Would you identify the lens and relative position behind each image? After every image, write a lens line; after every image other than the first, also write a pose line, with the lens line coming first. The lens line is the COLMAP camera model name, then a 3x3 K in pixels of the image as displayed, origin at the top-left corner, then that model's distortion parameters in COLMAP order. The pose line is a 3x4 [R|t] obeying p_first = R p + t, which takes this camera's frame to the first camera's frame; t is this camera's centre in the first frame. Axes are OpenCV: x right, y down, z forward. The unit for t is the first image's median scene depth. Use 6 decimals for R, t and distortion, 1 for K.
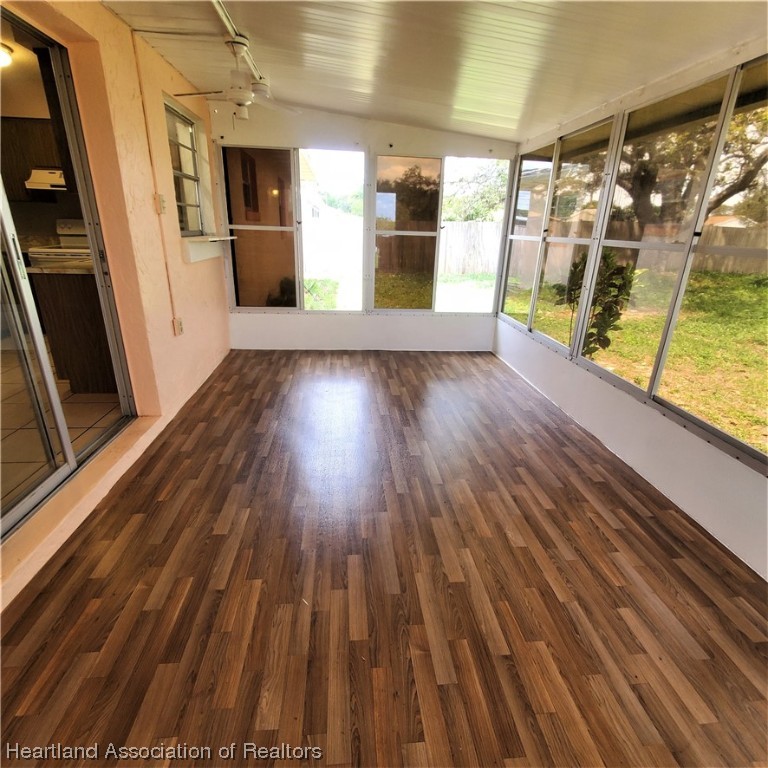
lens RADIAL K [[417.5, 0, 384.6], [0, 417.5, 386.5], [0, 0, 1]] dist [-0.006060, -0.003205]
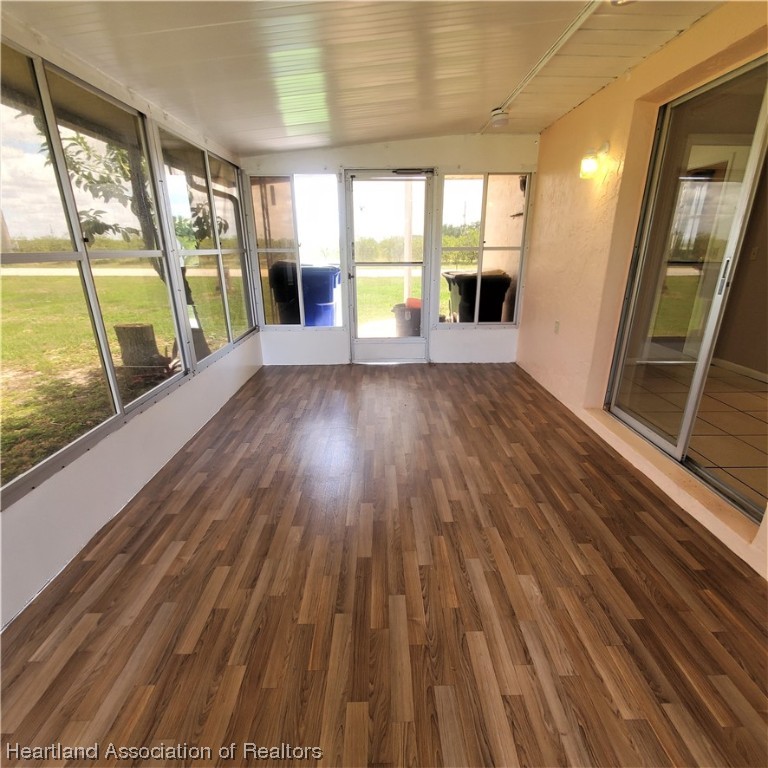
lens RADIAL K [[417.5, 0, 384.7], [0, 417.5, 386.3], [0, 0, 1]] dist [-0.006060, -0.003205]
pose [[-0.997433, -0.045225, 0.055518, 0.567866], [0.000881, 0.767508, 0.641038, -0.498834], [-0.071601, 0.639442, -0.765498, 1.376676]]
